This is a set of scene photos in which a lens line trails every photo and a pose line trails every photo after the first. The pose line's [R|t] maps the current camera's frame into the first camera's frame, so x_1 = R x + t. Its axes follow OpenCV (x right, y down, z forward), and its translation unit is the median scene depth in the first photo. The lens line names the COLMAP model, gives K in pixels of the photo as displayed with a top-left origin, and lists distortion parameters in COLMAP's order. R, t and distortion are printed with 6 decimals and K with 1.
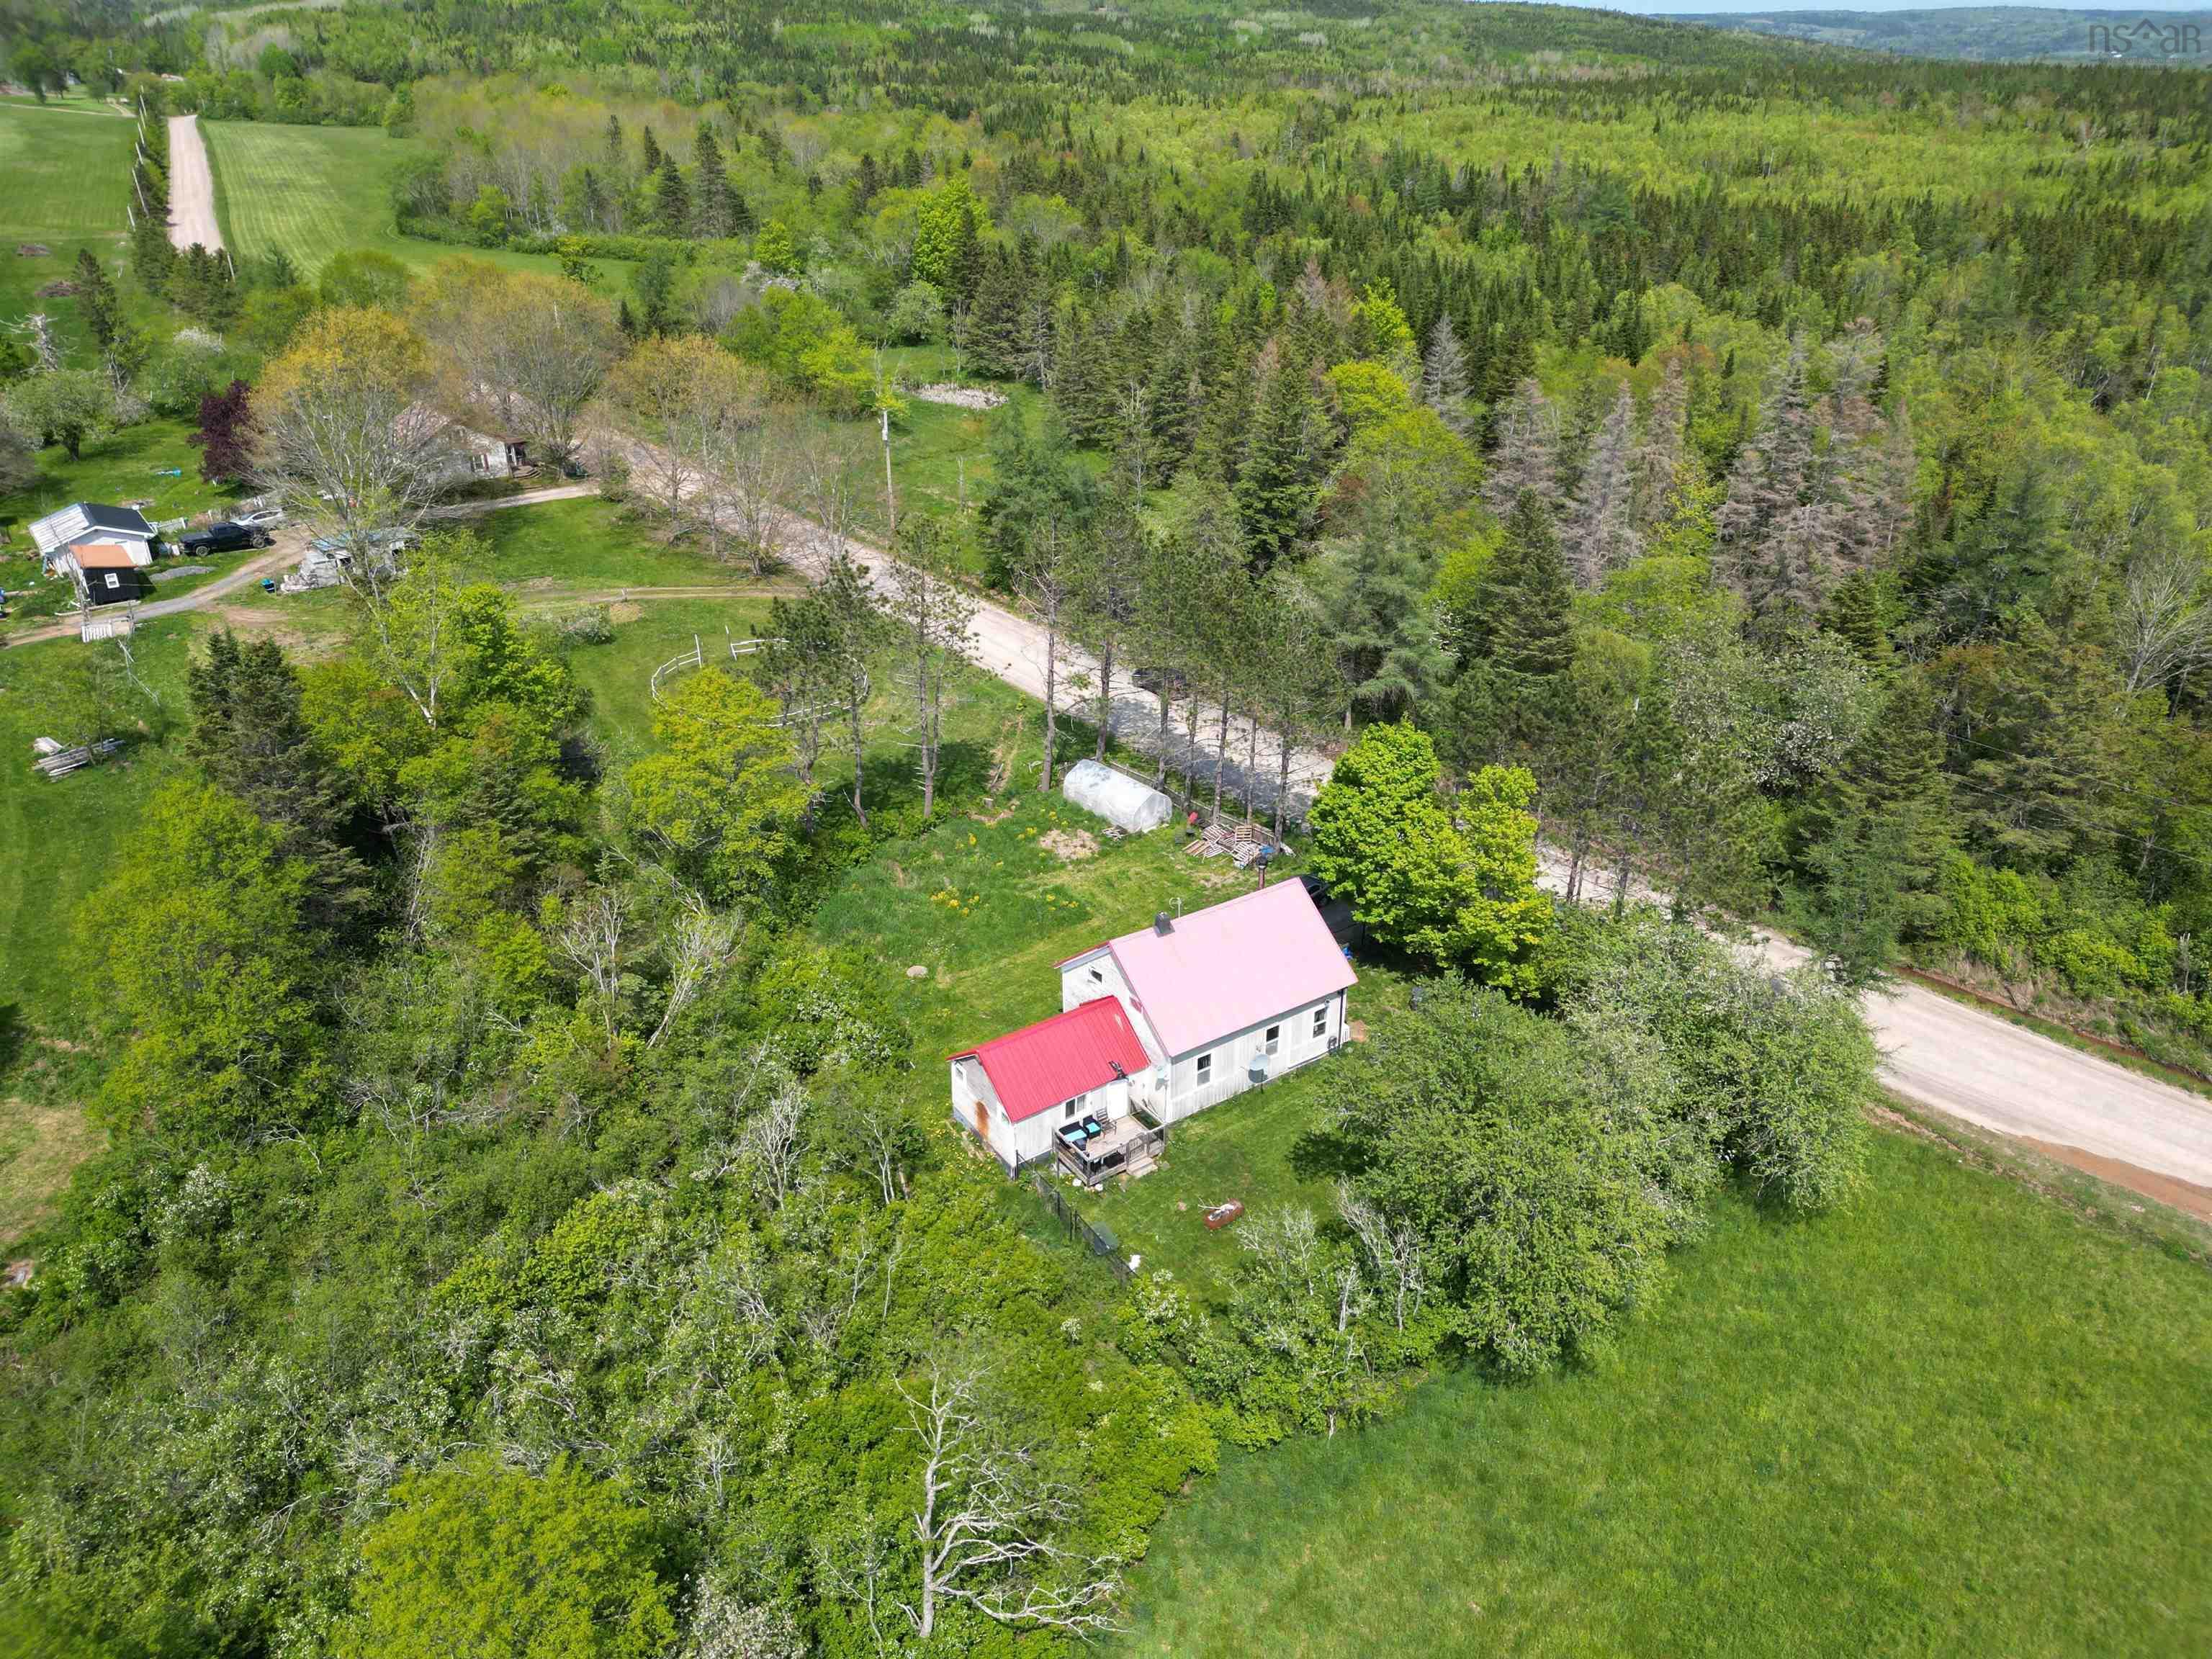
lens RADIAL K [[1533.3, 0, 1110.2], [0, 1533.3, 821.2], [0, 0, 1]] dist [0.091578, -0.106763]
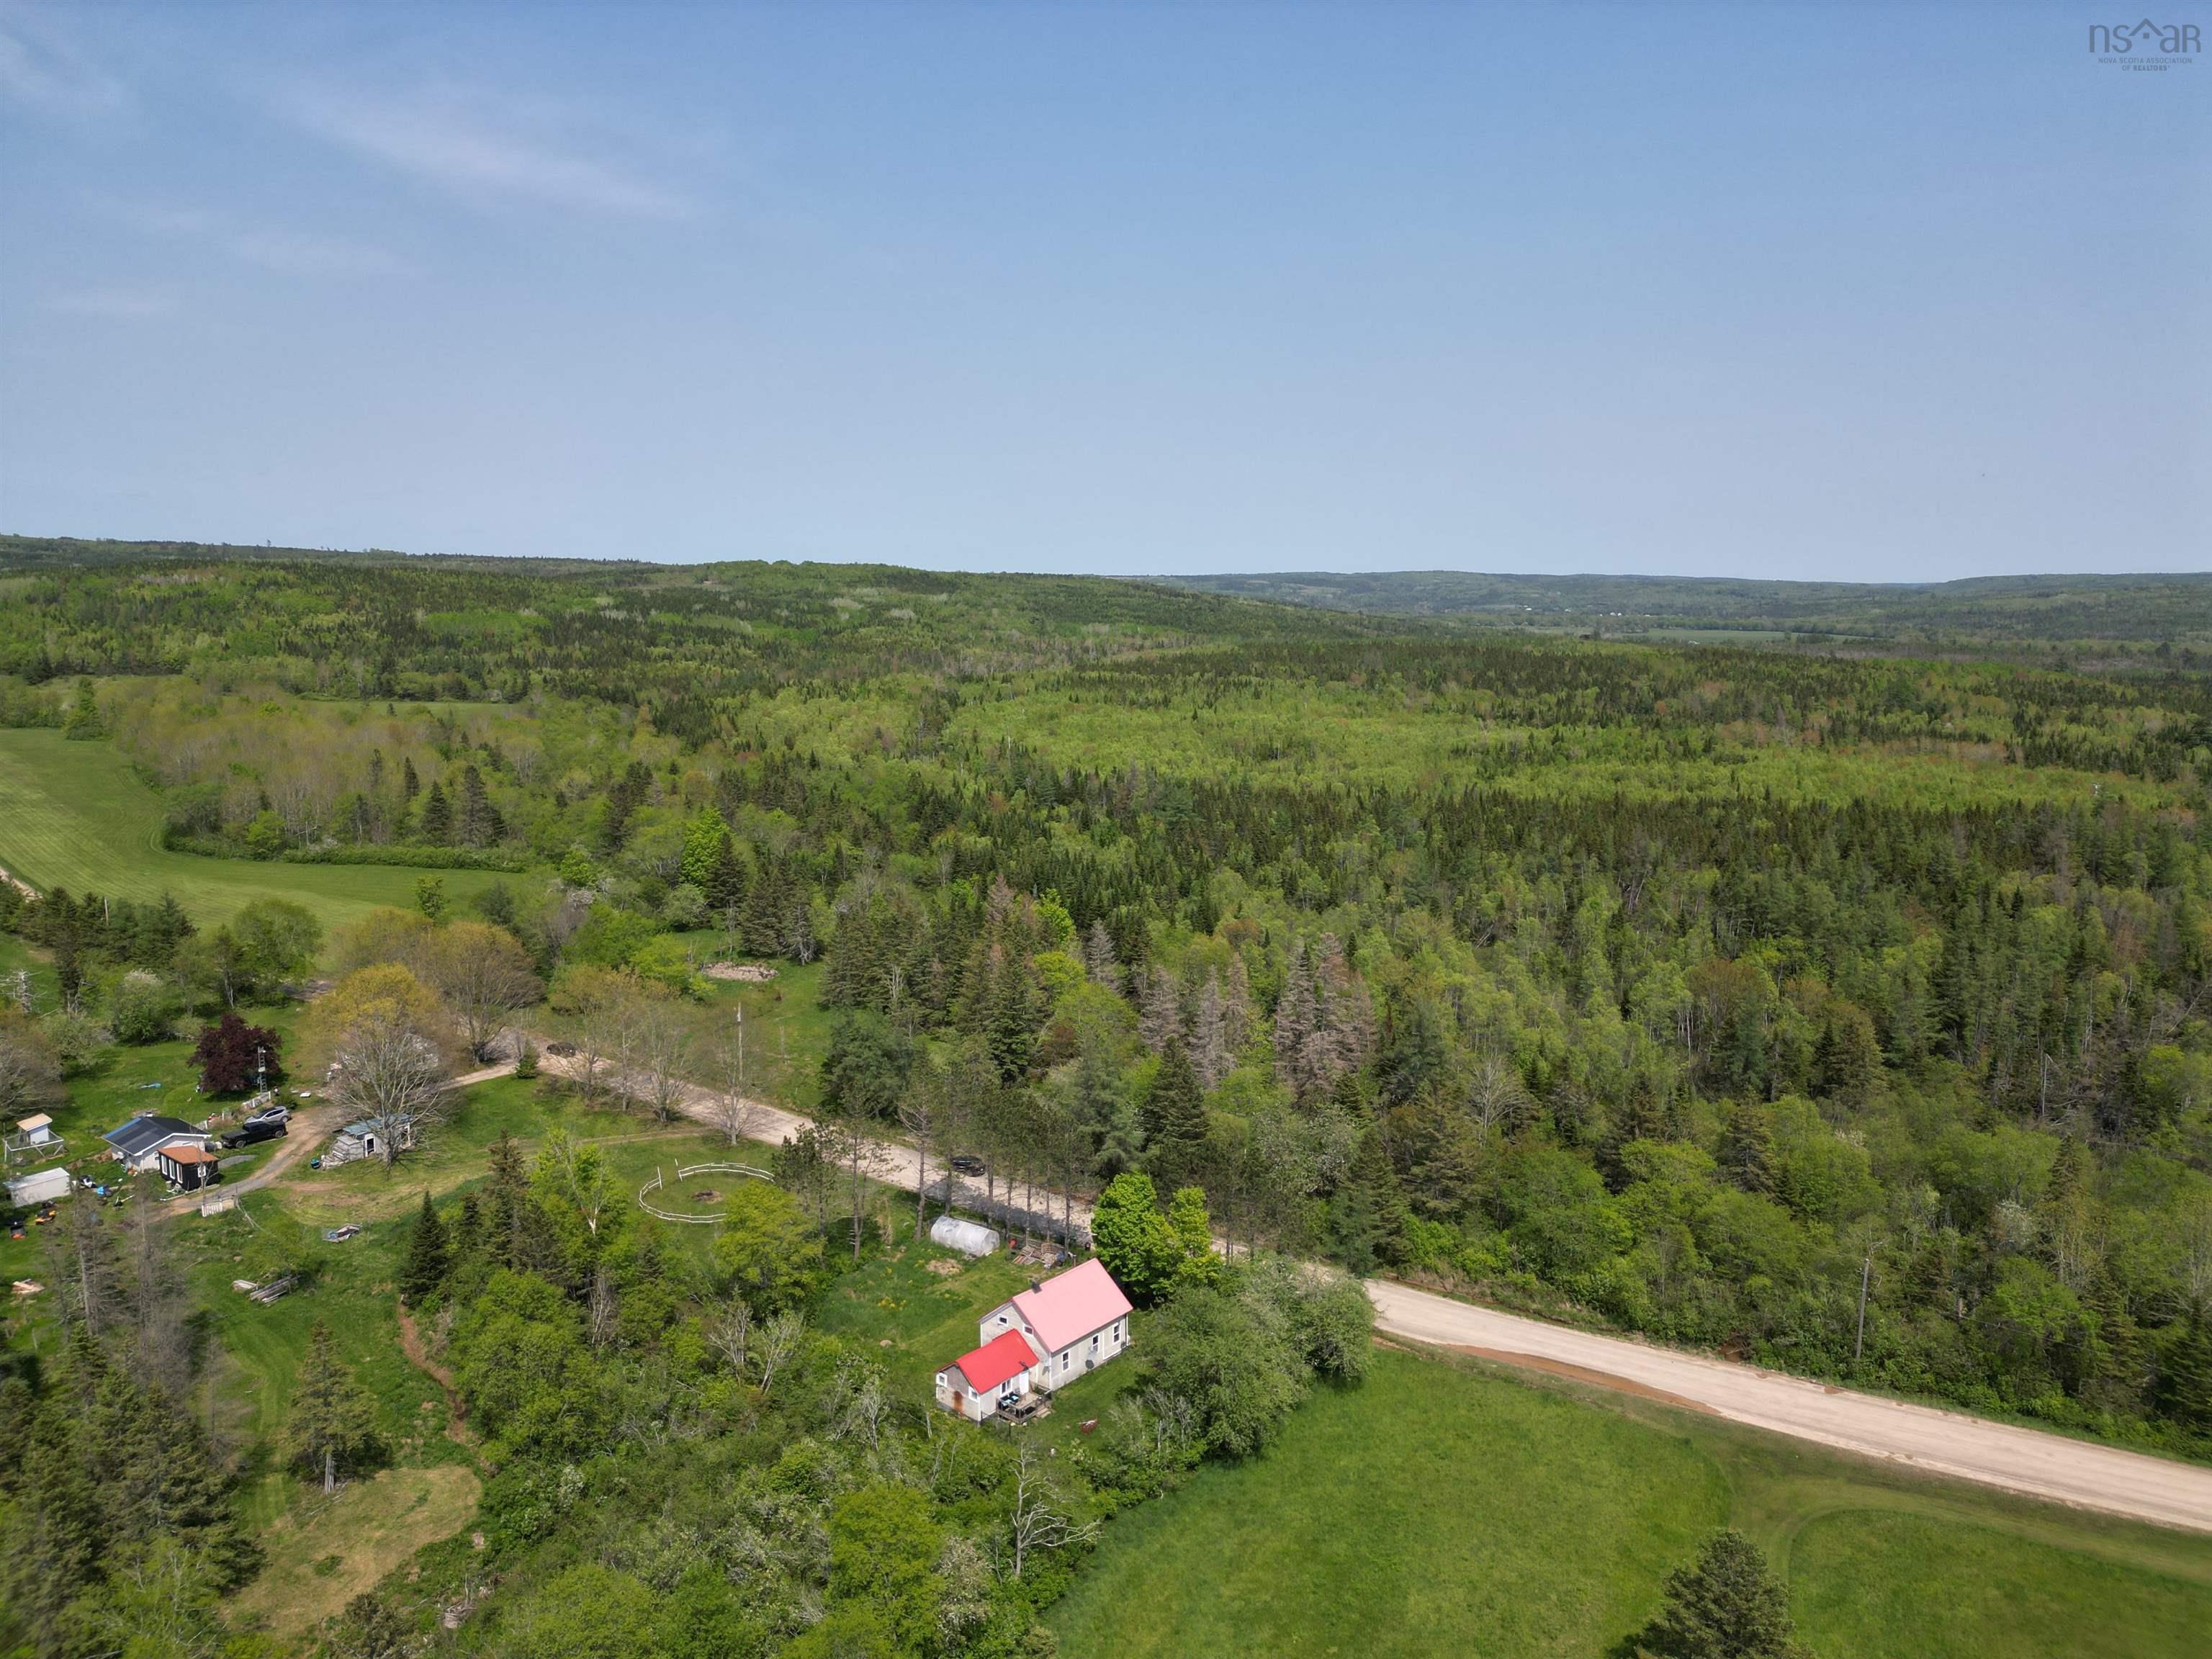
lens RADIAL K [[1533.3, 0, 1110.2], [0, 1533.3, 821.2], [0, 0, 1]] dist [0.091578, -0.106763]
pose [[0.966538, -0.038769, 0.253576, -0.238281], [0.115171, 0.948867, -0.293918, 0.063619], [-0.229215, 0.313288, 0.921581, -0.696767]]
